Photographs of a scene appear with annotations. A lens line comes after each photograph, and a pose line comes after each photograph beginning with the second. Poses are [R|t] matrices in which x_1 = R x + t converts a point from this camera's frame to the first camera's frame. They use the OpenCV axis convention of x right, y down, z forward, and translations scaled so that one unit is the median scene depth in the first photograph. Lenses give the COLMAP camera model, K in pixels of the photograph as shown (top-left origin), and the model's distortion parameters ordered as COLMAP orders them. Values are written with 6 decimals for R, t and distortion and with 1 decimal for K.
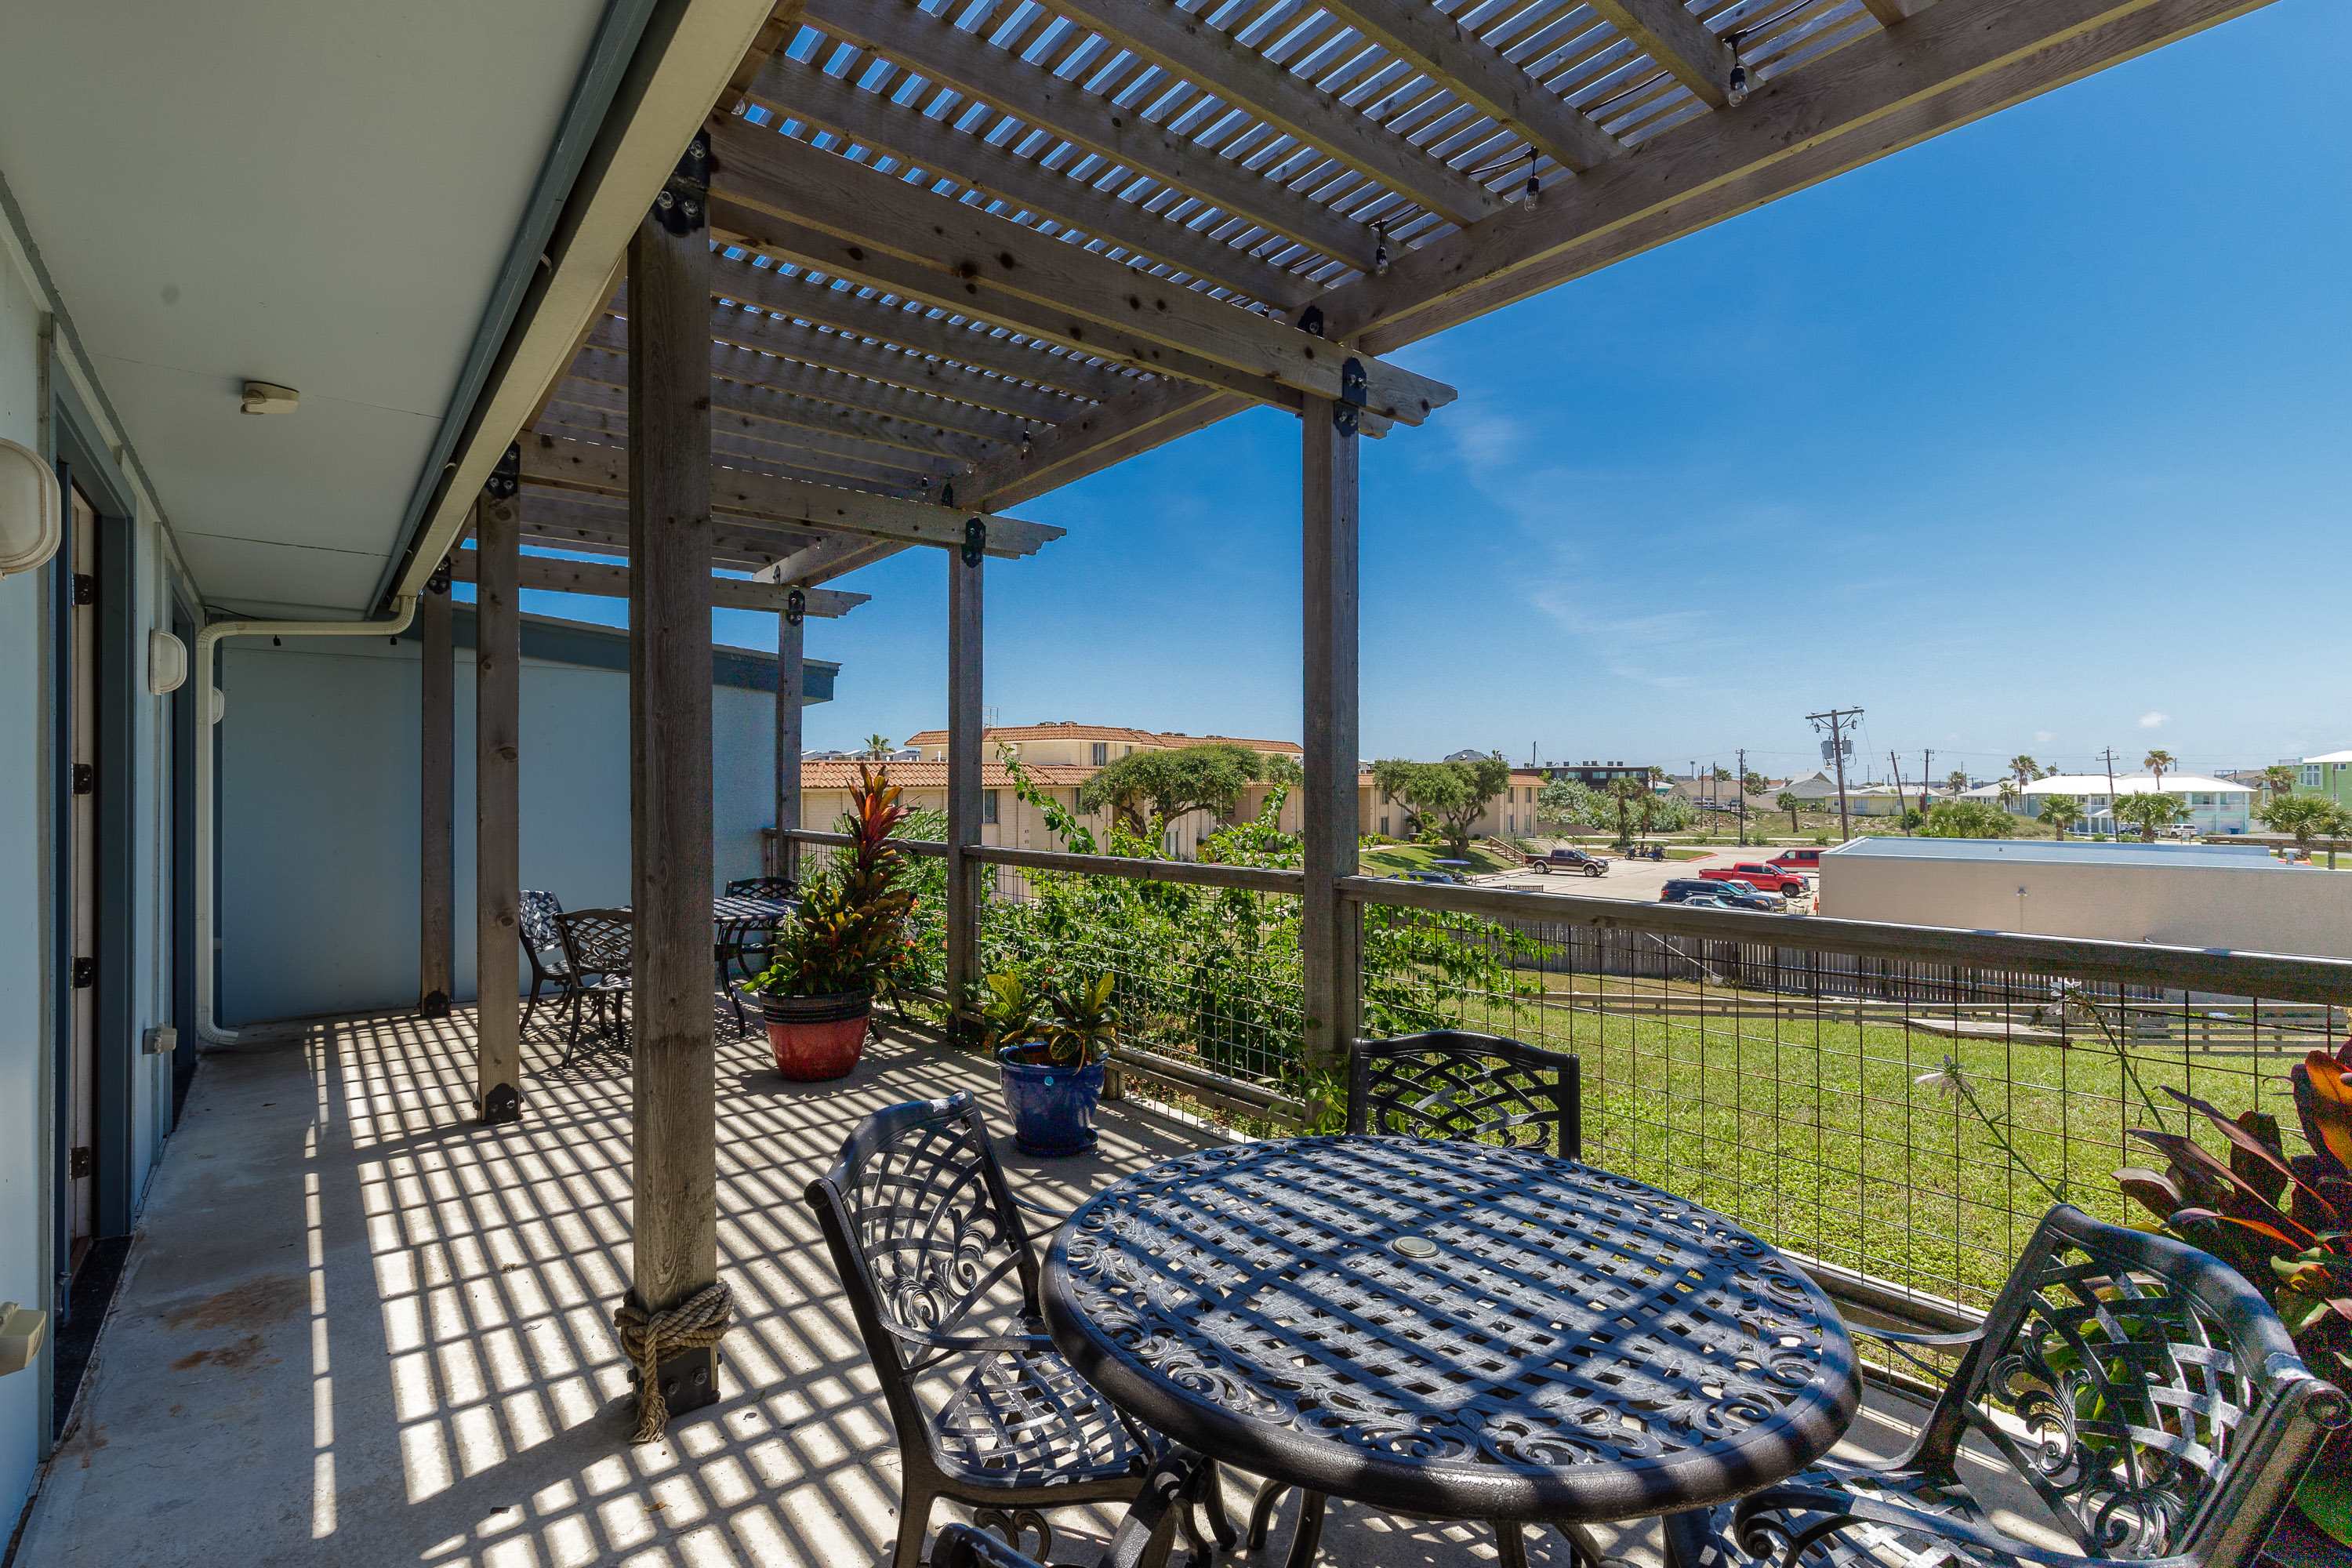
lens RADIAL K [[1077.0, 0, 1170.7], [0, 1077.0, 792.7], [0, 0, 1]] dist [0.010277, -0.001098]
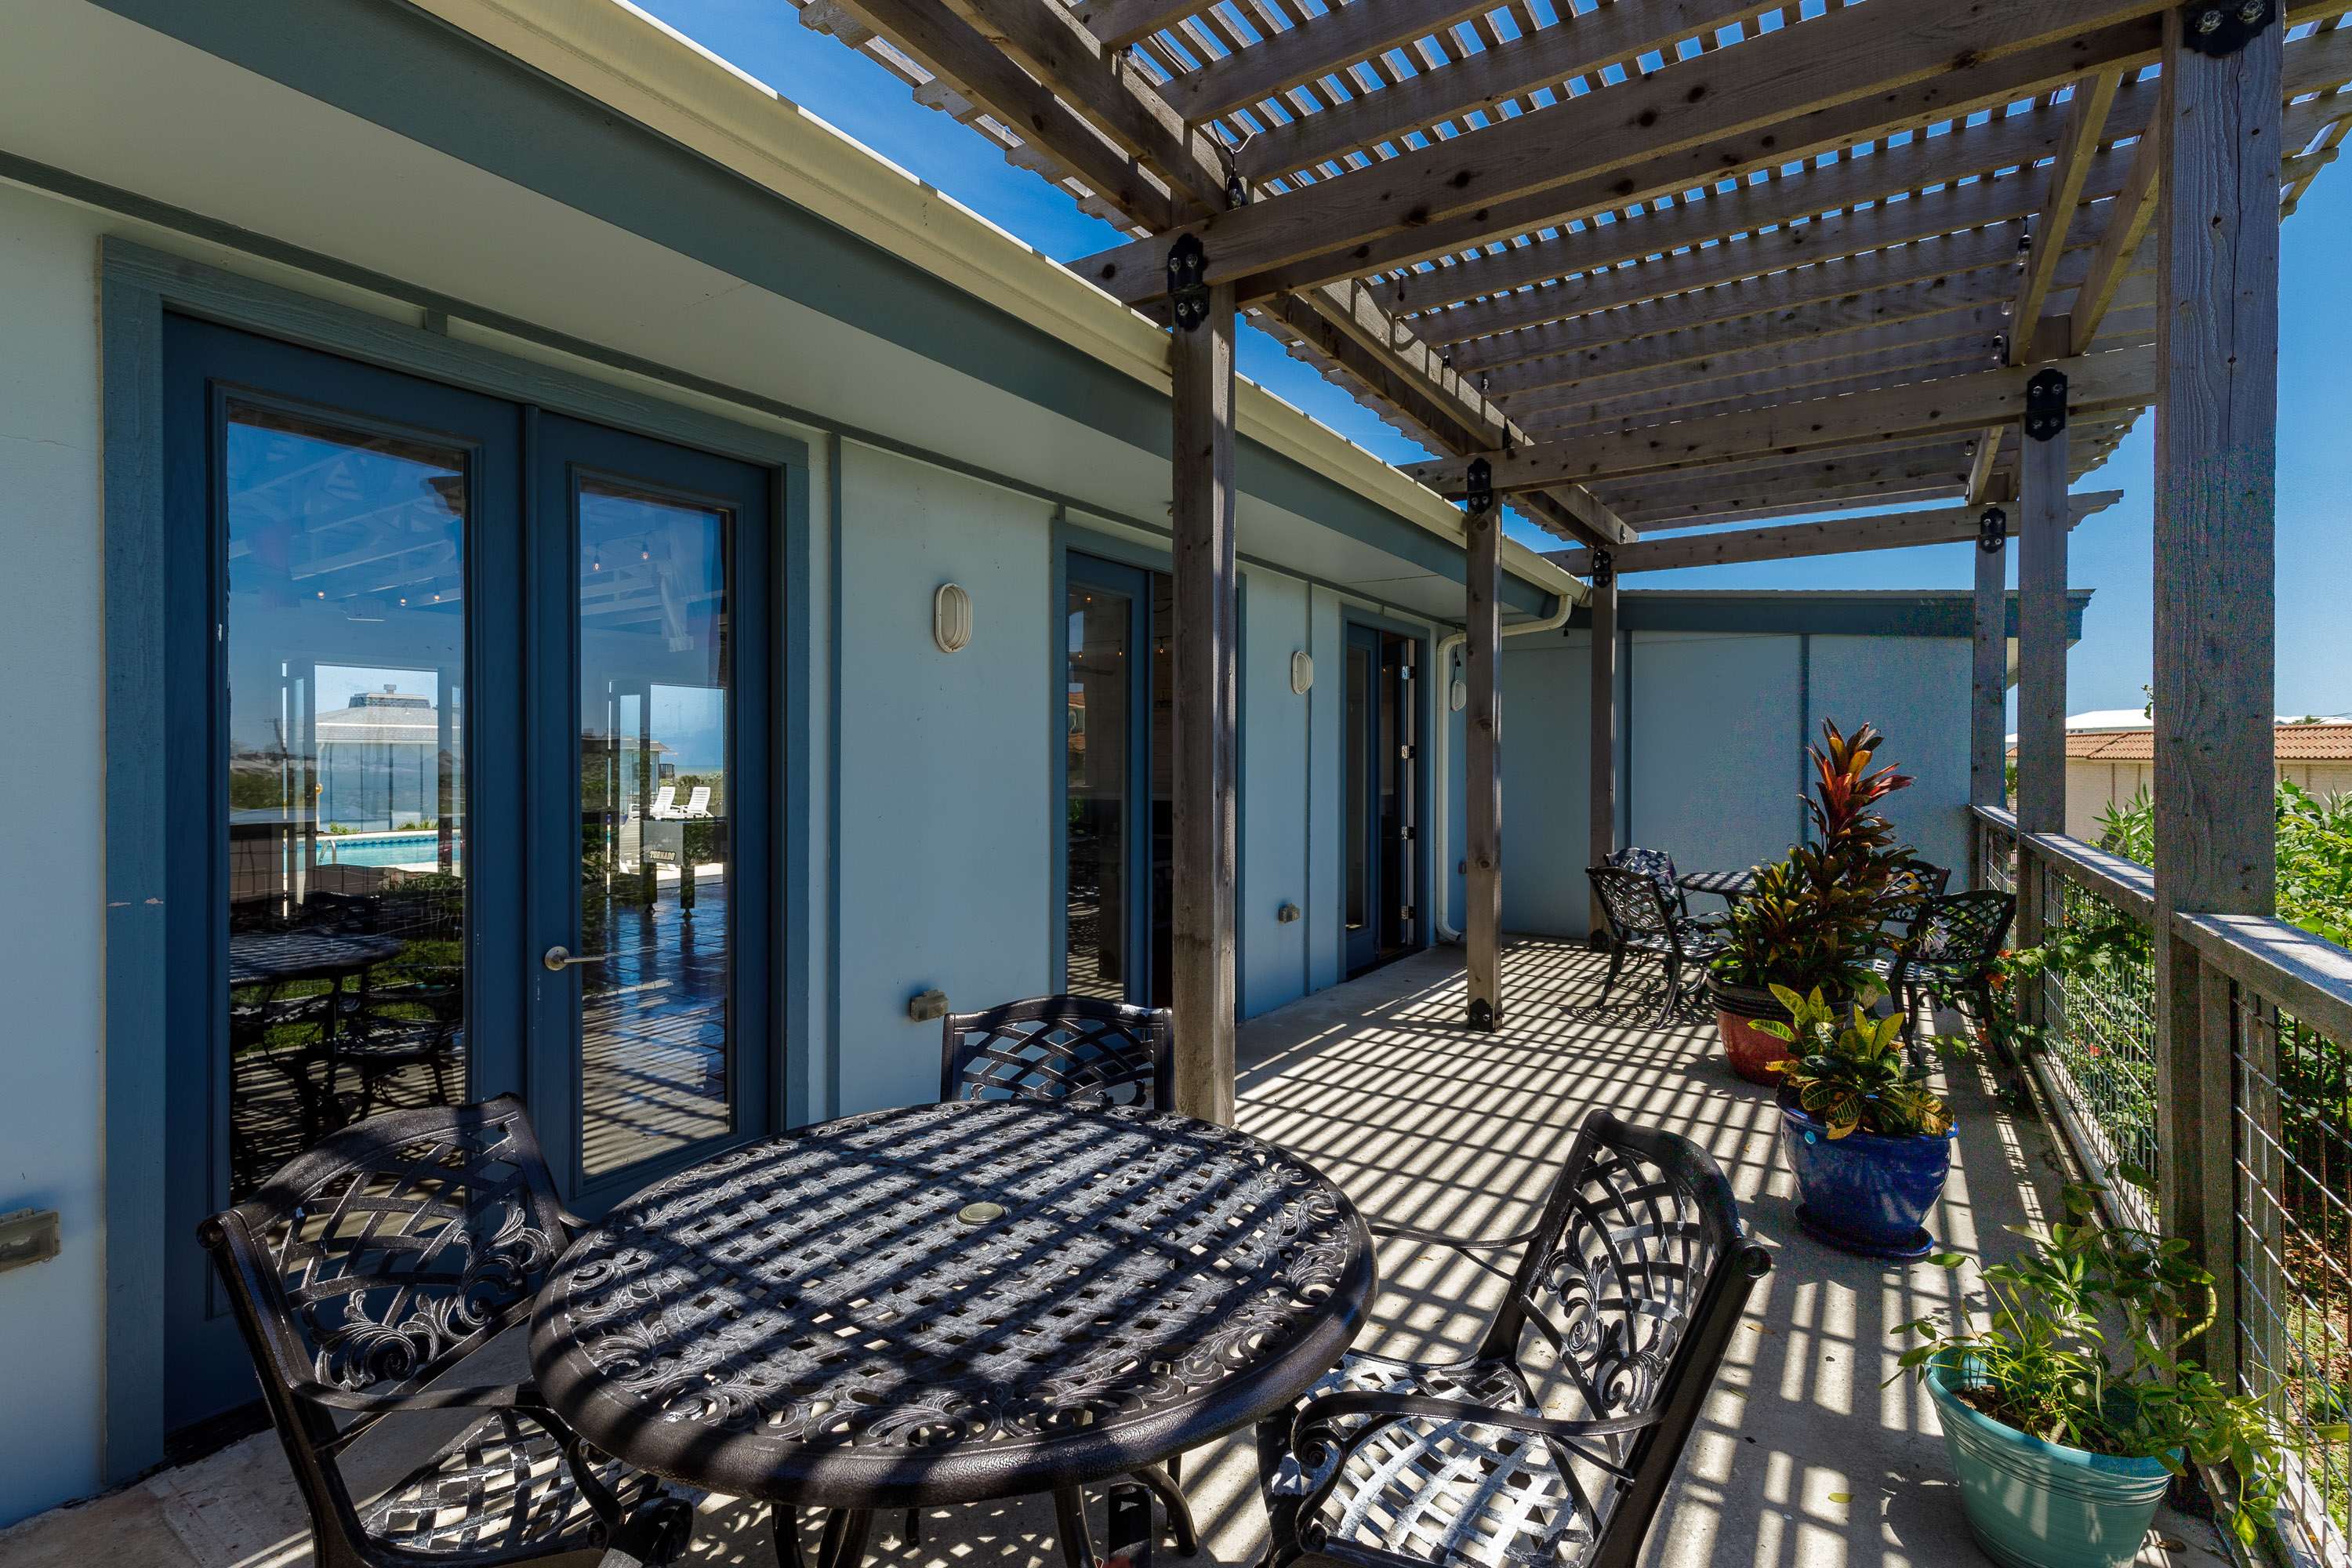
lens RADIAL K [[1077.0, 0, 1169.5], [0, 1077.0, 759.6], [0, 0, 1]] dist [0.010277, -0.001098]
pose [[0.301026, 0.000503, -0.953616, 0.581432], [-0.005428, 0.999985, -0.001186, 0.008540], [0.953601, 0.005533, 0.301024, 0.423869]]
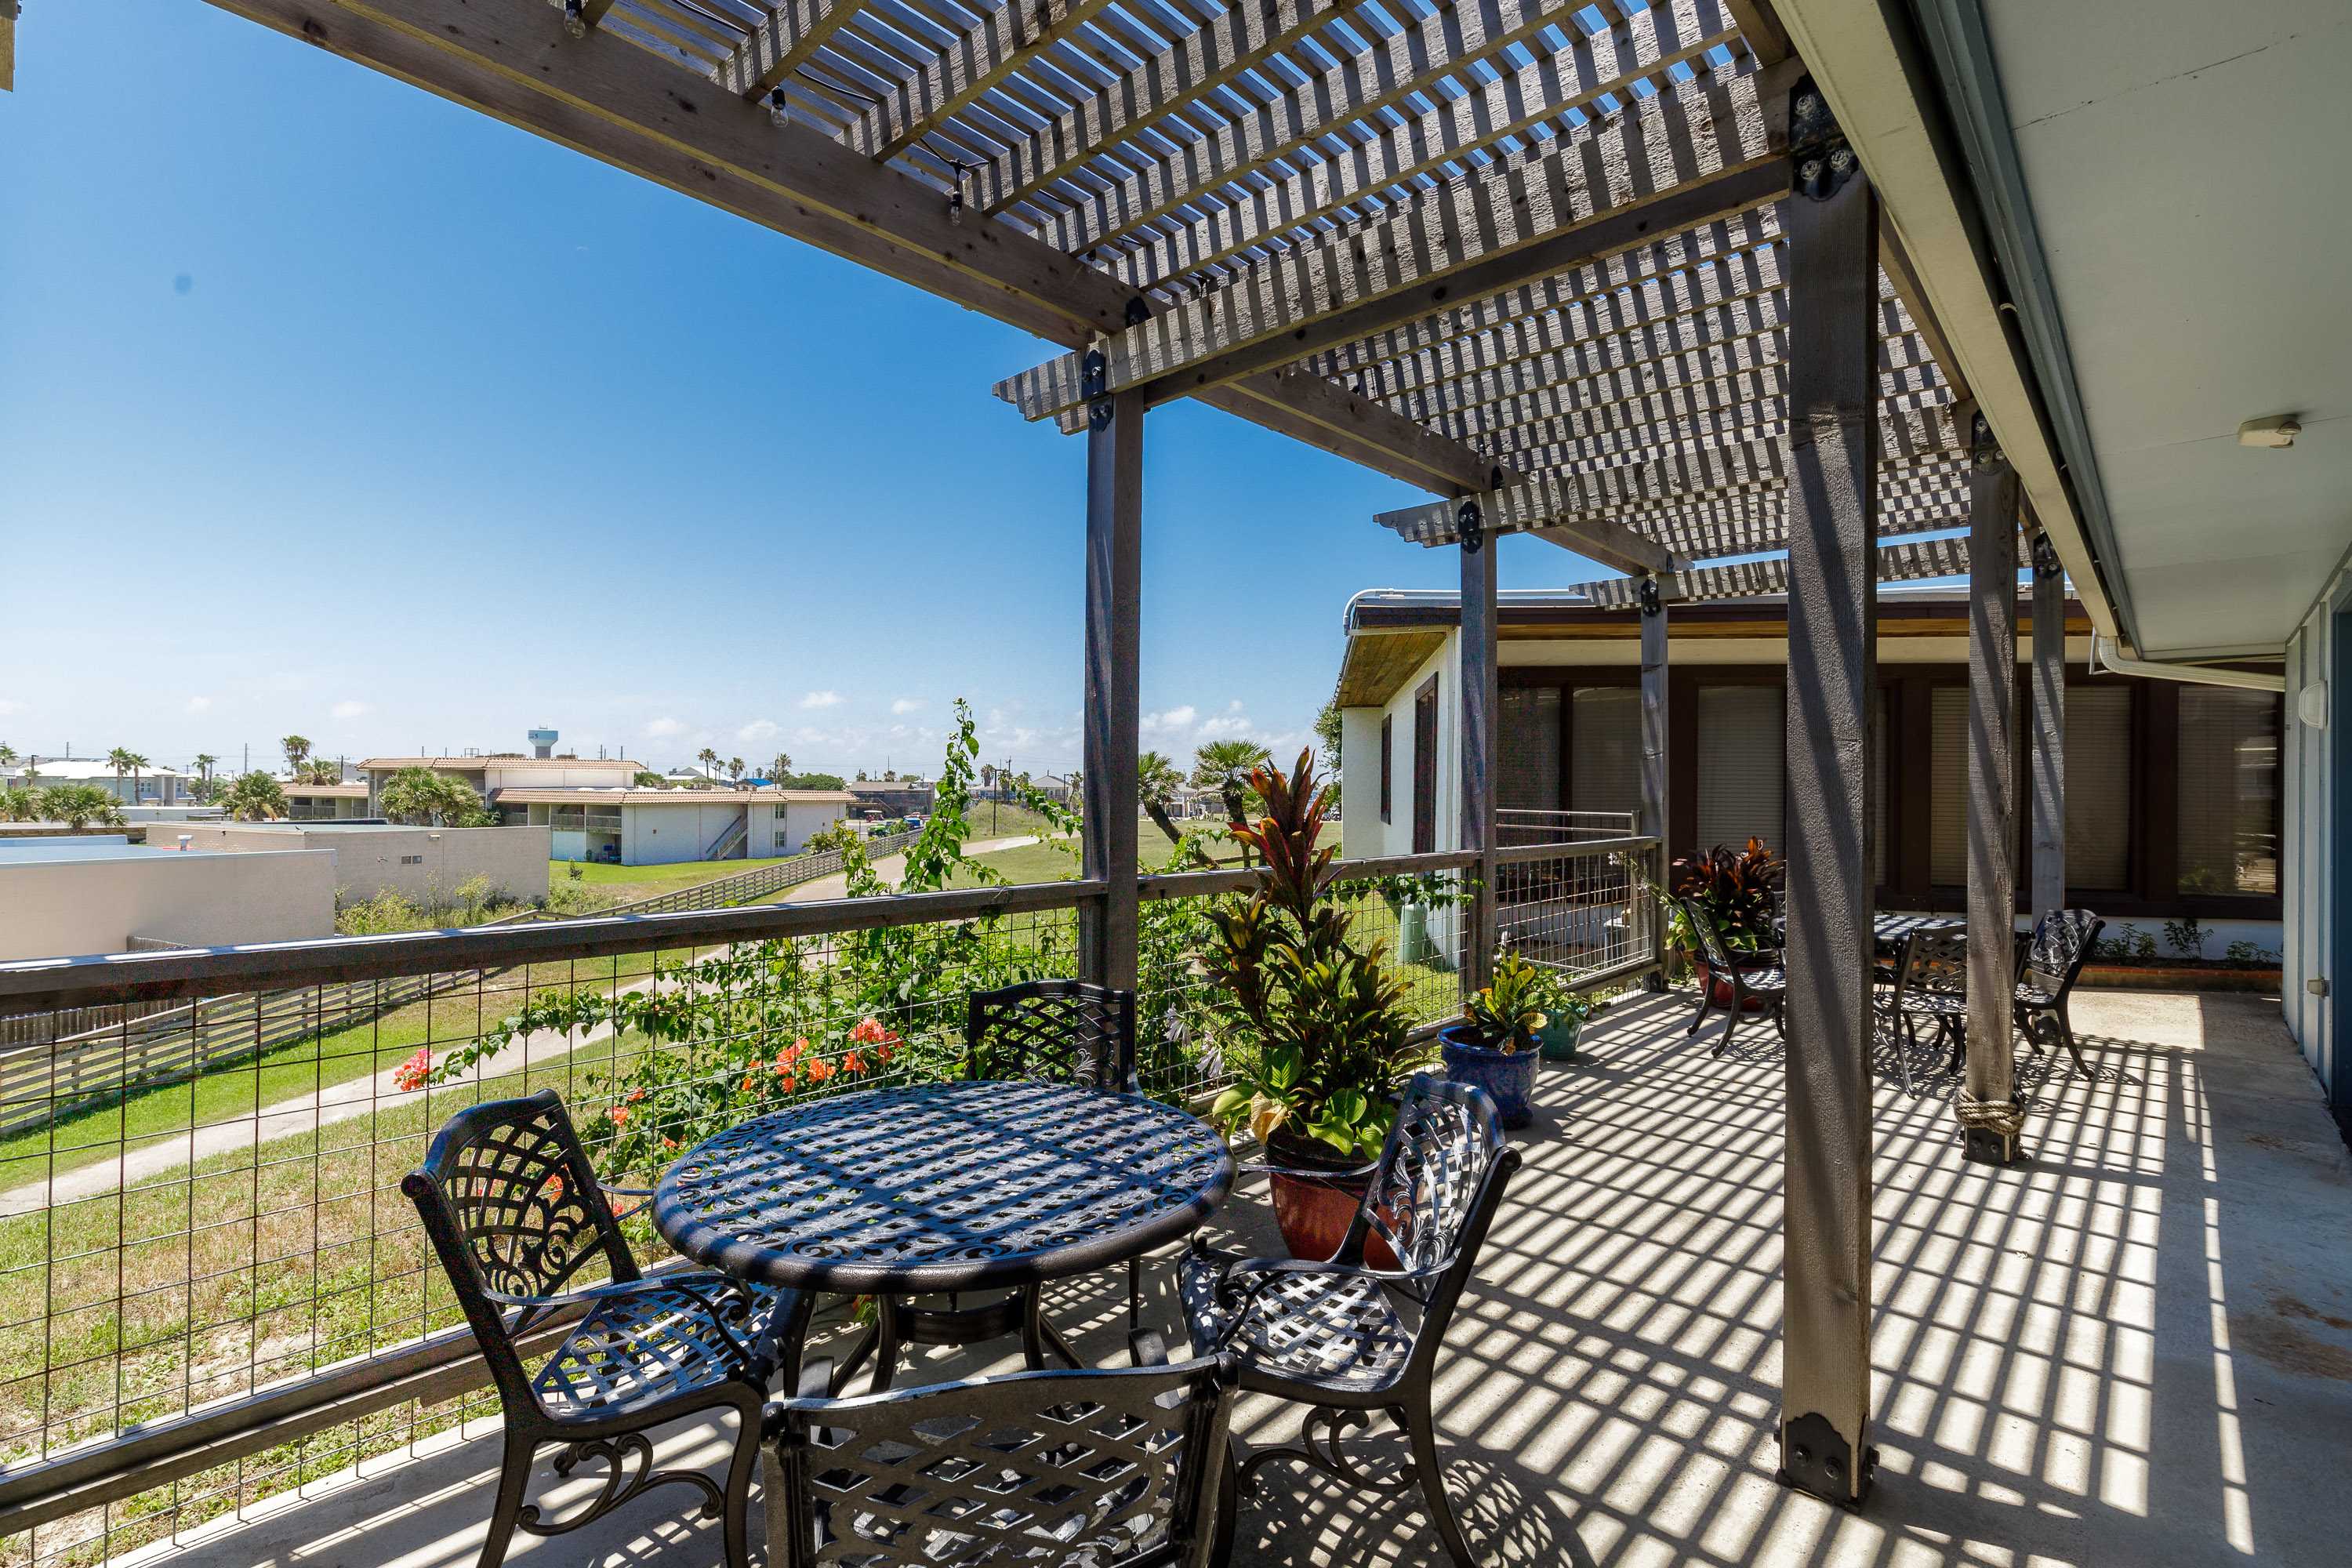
lens RADIAL K [[1077.0, 0, 1181.5], [0, 1077.0, 785.8], [0, 0, 1]] dist [0.010277, -0.001098]
pose [[-0.147993, 0.000759, 0.988988, -1.485013], [-0.005881, 0.999981, -0.001647, -0.016822], [-0.988971, -0.006060, -0.147986, 1.903657]]
